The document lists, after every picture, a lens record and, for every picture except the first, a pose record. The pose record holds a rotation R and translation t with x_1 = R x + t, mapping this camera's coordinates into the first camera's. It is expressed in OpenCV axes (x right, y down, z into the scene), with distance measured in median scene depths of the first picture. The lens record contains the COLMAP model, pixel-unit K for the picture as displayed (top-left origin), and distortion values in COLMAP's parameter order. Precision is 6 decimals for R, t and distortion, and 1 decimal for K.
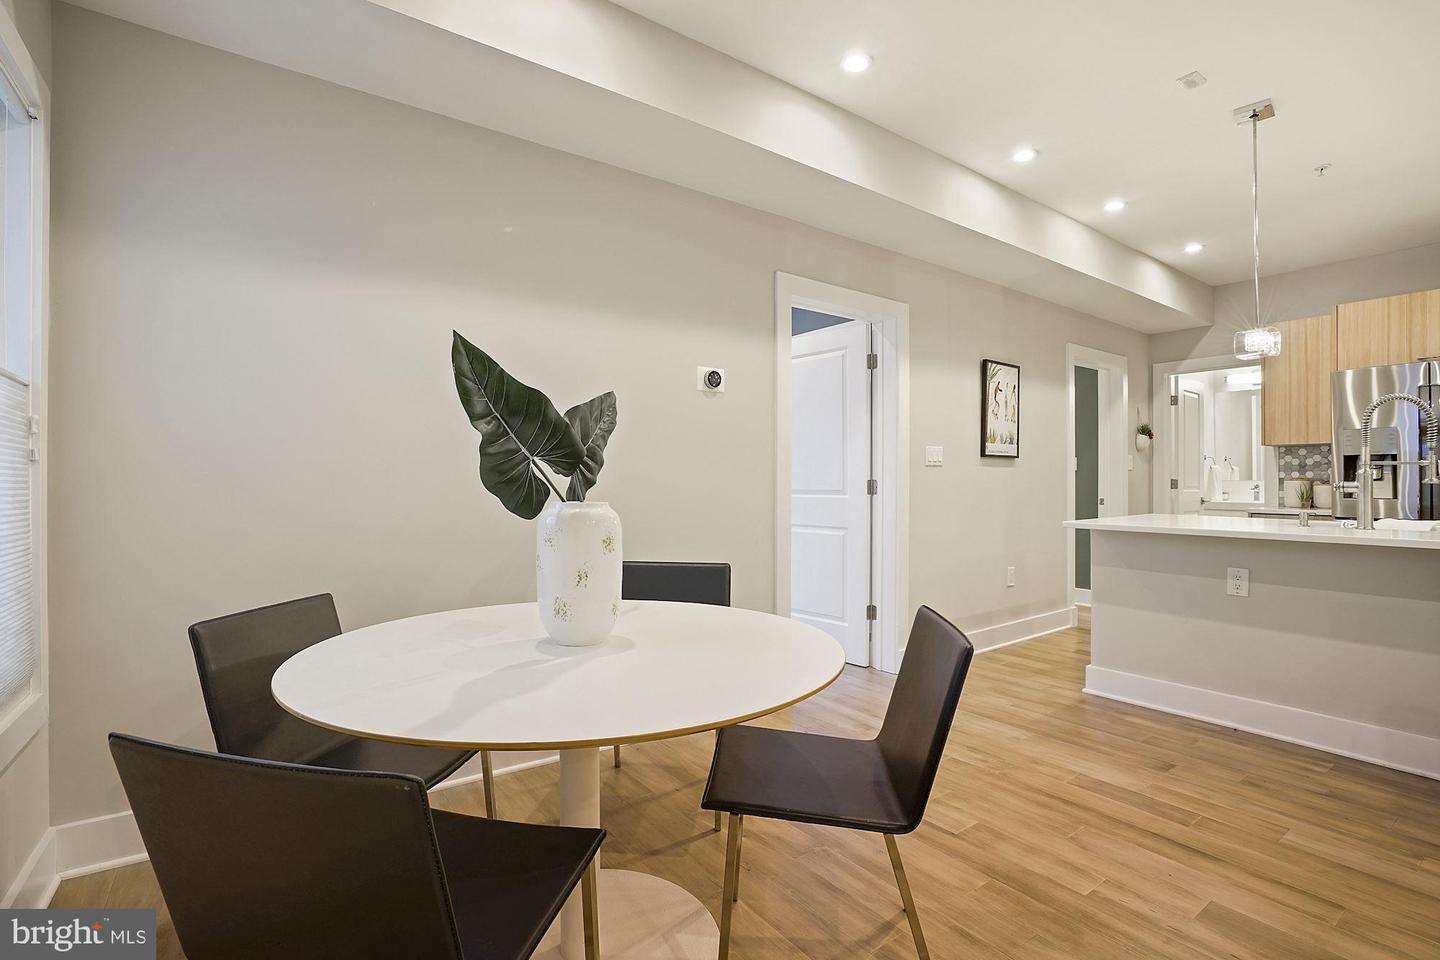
lens RADIAL K [[666.0, 0, 720.0], [0, 666.0, 470.8], [0, 0, 1]] dist [-0.060329, 0.022497]
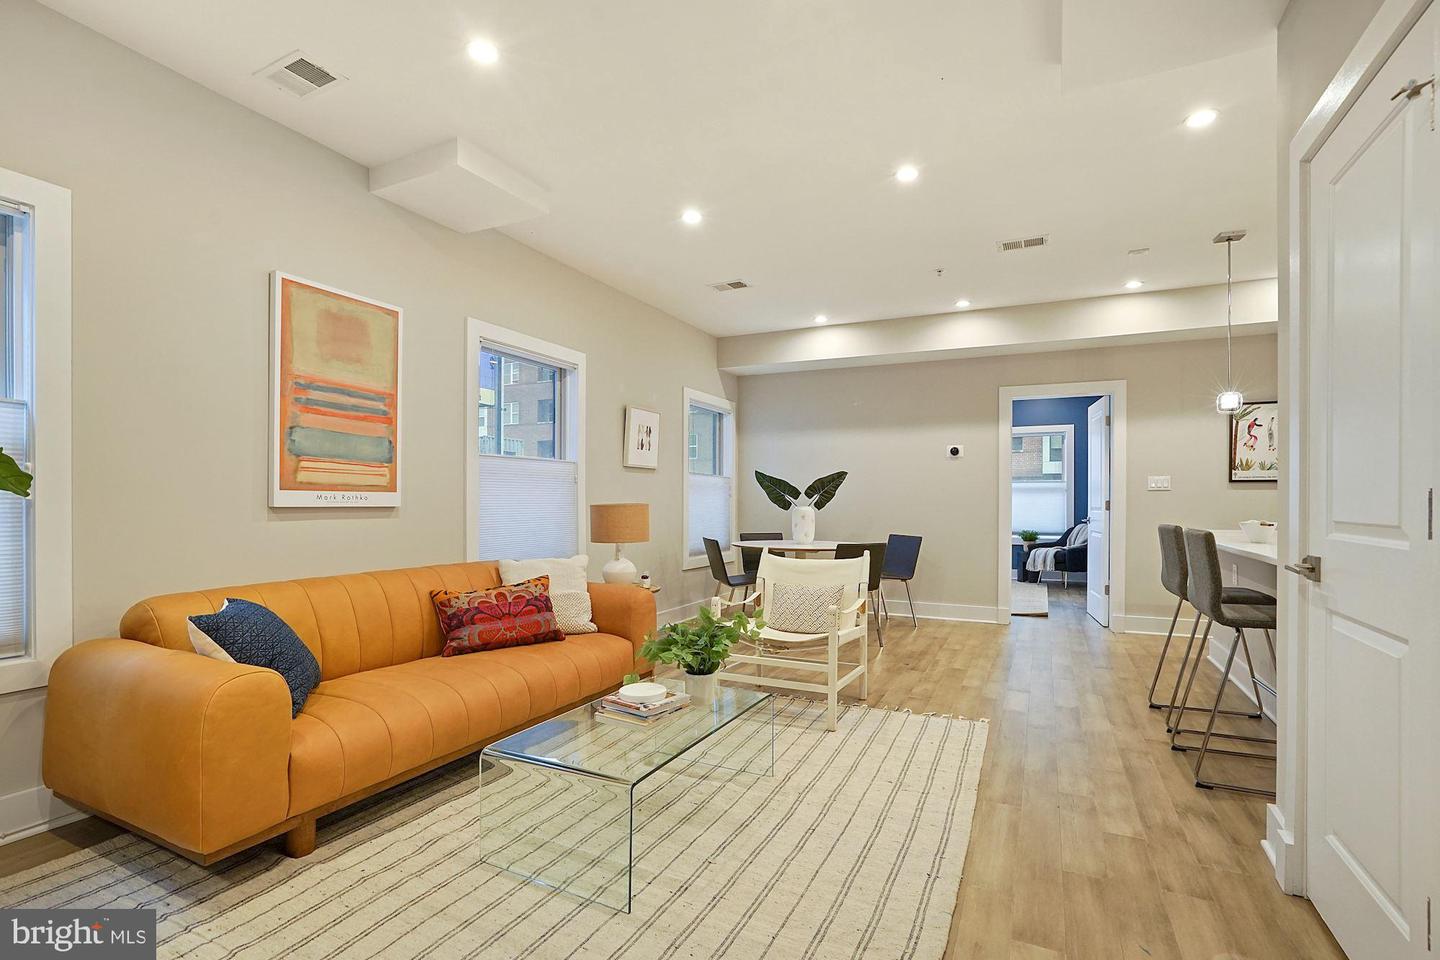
lens RADIAL K [[669.5, 0, 723.9], [0, 669.5, 498.3], [0, 0, 1]] dist [-0.042978, 0.023294]
pose [[0.480867, -0.003928, -0.876785, 1.050270], [0.011333, 0.999934, 0.001735, -0.003980], [0.876720, -0.010771, 0.480880, -0.436615]]
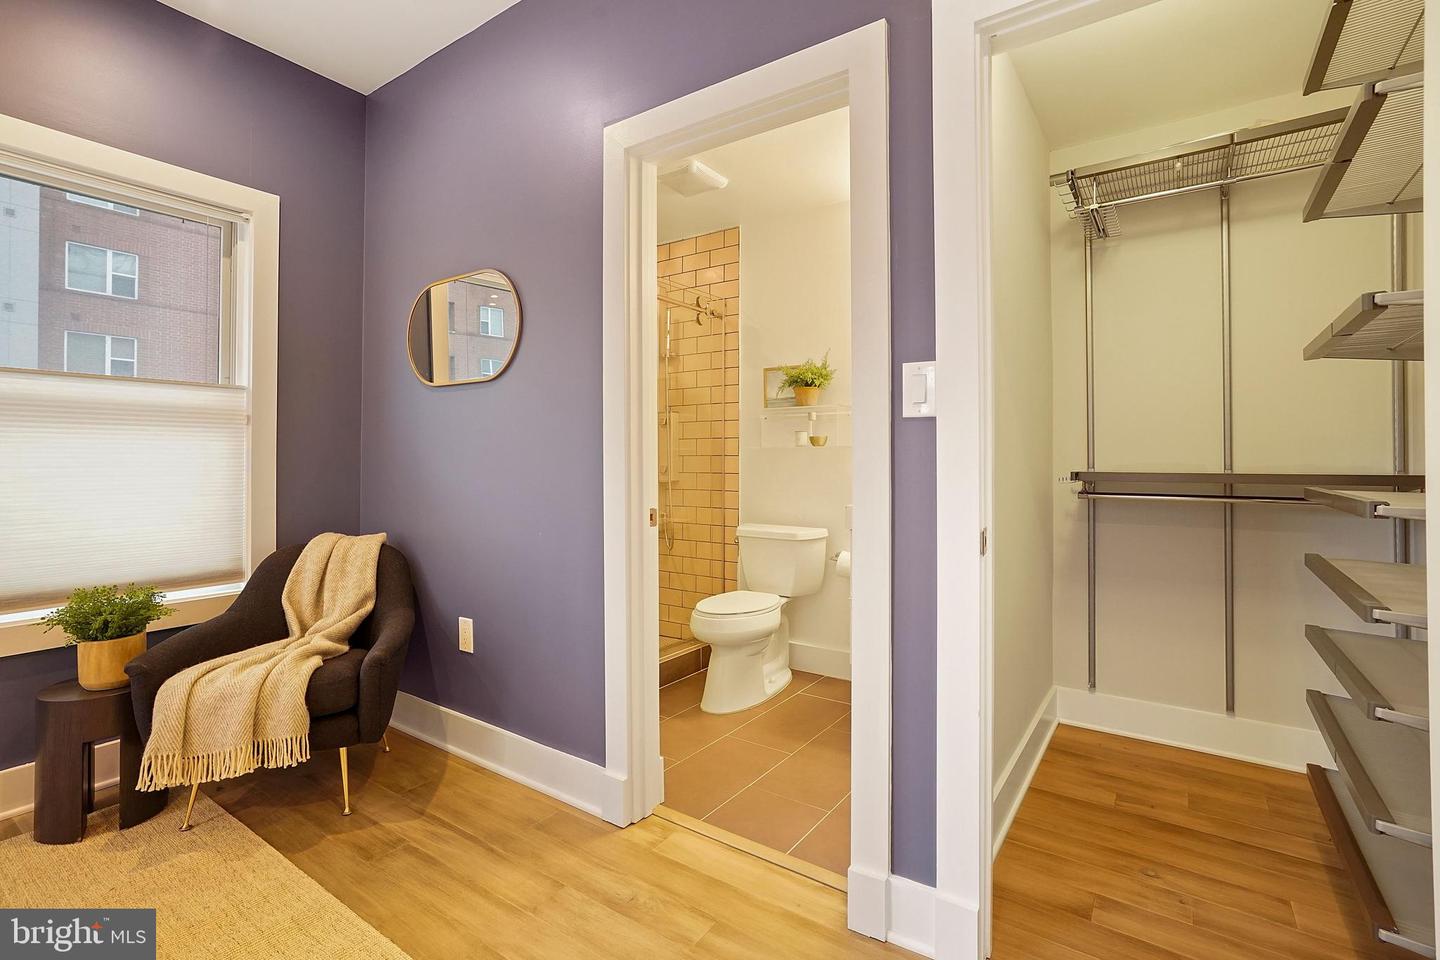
lens RADIAL K [[658.9, 0, 715.9], [0, 658.9, 456.8], [0, 0, 1]] dist [-0.015749, 0.011030]
pose [[0.945682, 0.005609, 0.325046, -0.122451], [-0.007280, 0.999966, 0.003926, 0.016711], [-0.325013, -0.006079, 0.945690, 0.897183]]
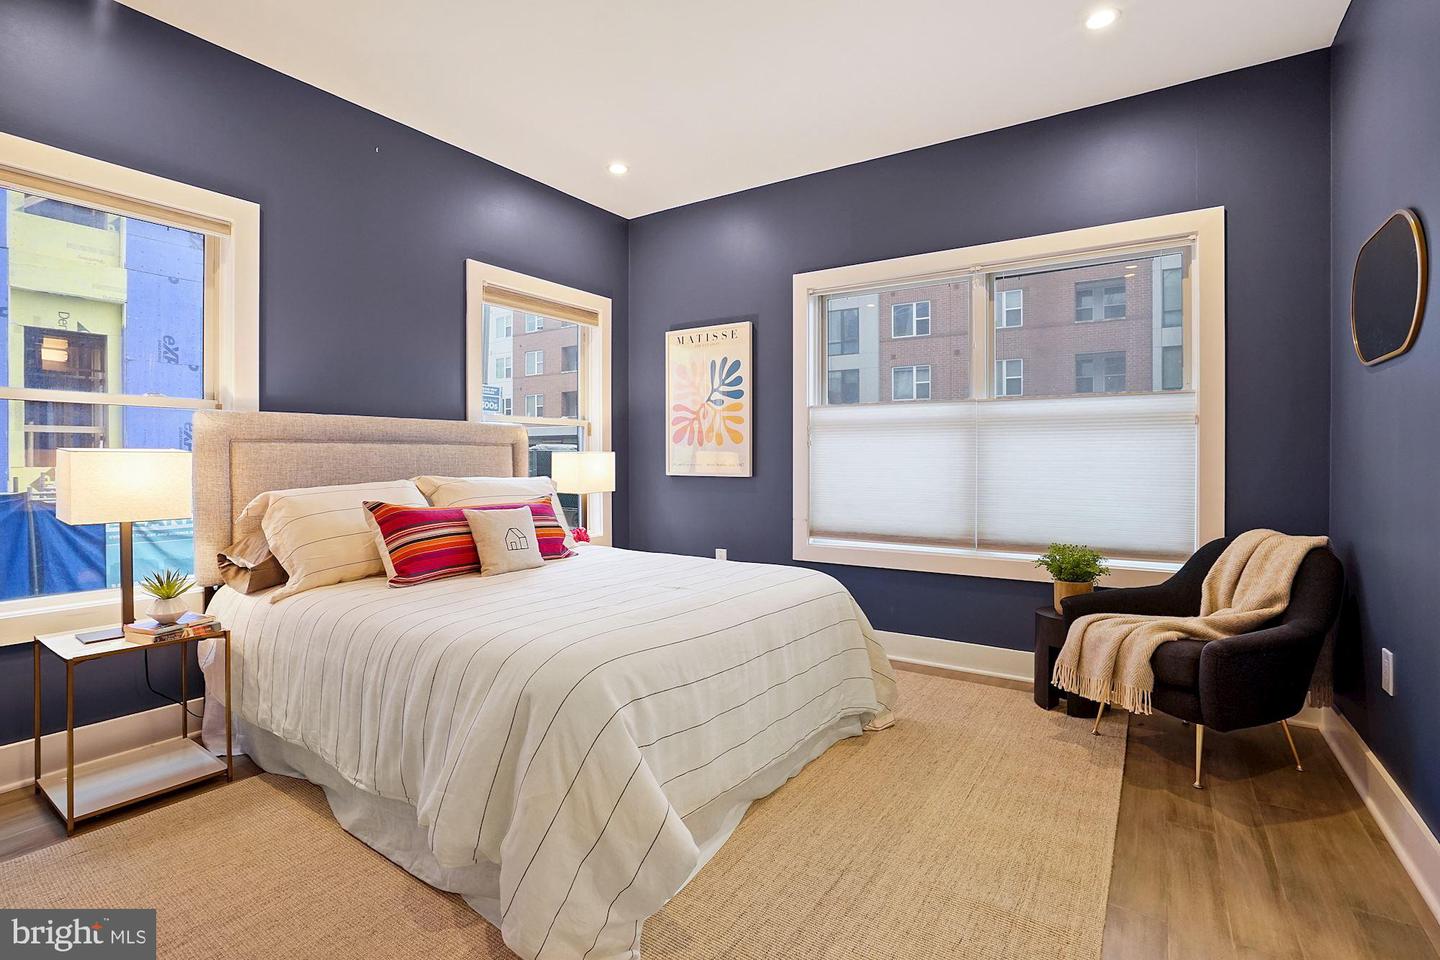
lens RADIAL K [[667.7, 0, 725.1], [0, 667.7, 466.3], [0, 0, 1]] dist [-0.043280, 0.022129]
pose [[0.359002, 0.011302, -0.933269, 0.125101], [0.012735, 0.999774, 0.017007, 0.018511], [0.933250, -0.017991, 0.358777, 0.914954]]
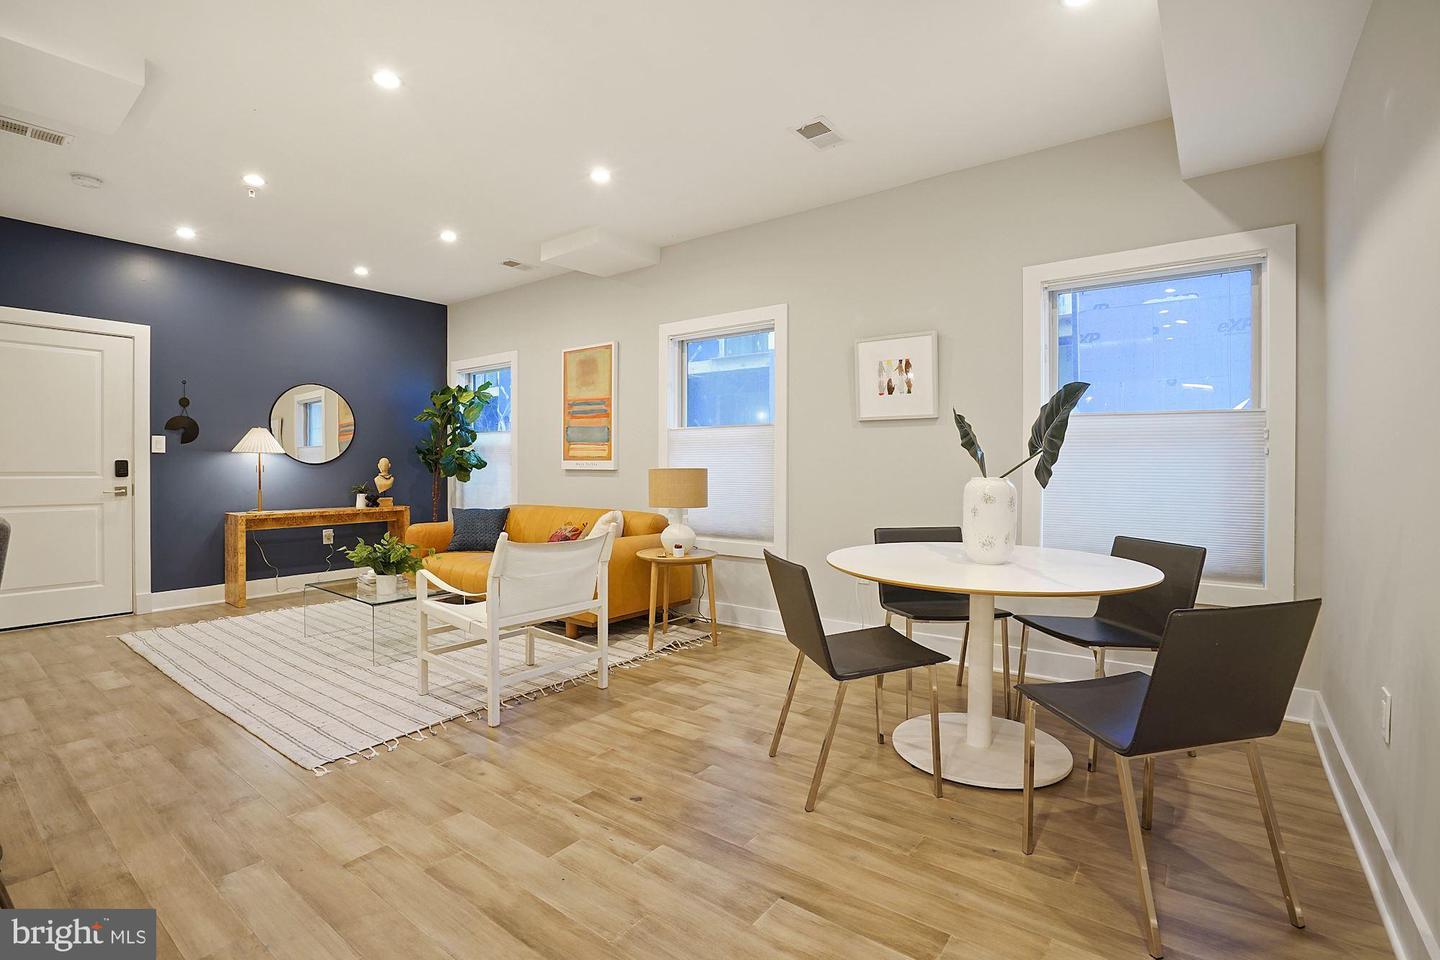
lens RADIAL K [[666.0, 0, 720.0], [0, 666.0, 470.8], [0, 0, 1]] dist [-0.060329, 0.022497]
pose [[-0.954733, -0.000138, -0.297463, 0.332769], [0.001825, 0.999978, -0.006320, 0.013727], [0.297457, -0.006577, -0.954712, 0.865885]]
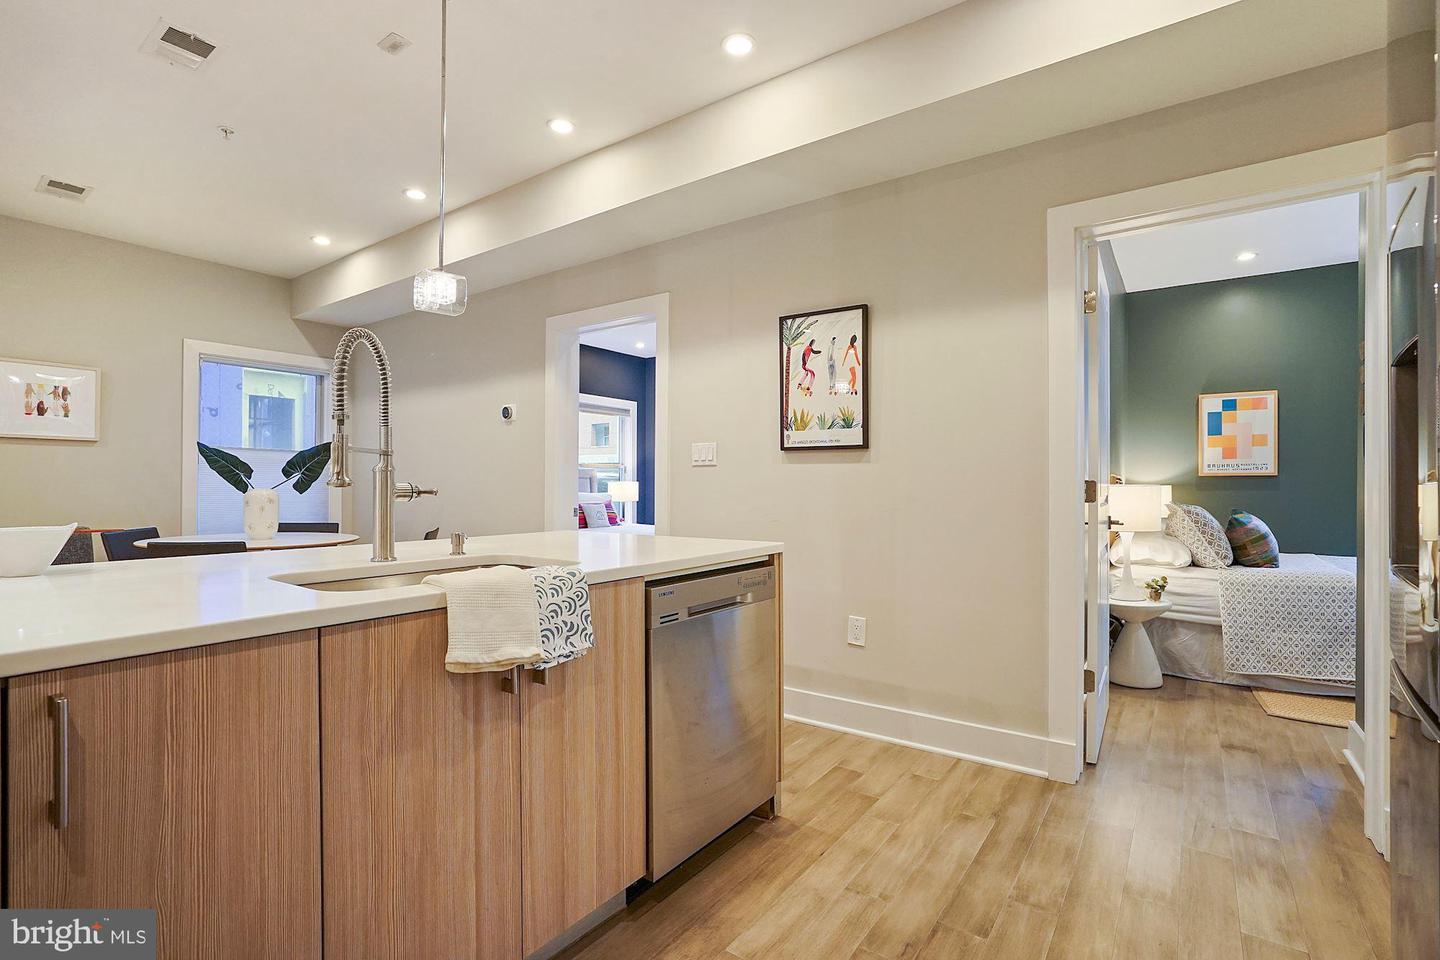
lens RADIAL K [[673.9, 0, 720.0], [0, 673.9, 480.0], [0, 0, 1]] dist [-0.044704, 0.024613]
pose [[0.316670, -0.004270, -0.948526, 1.114052], [0.010333, 0.999946, -0.001051, 0.011649], [0.948479, -0.009468, 0.316697, 0.714881]]
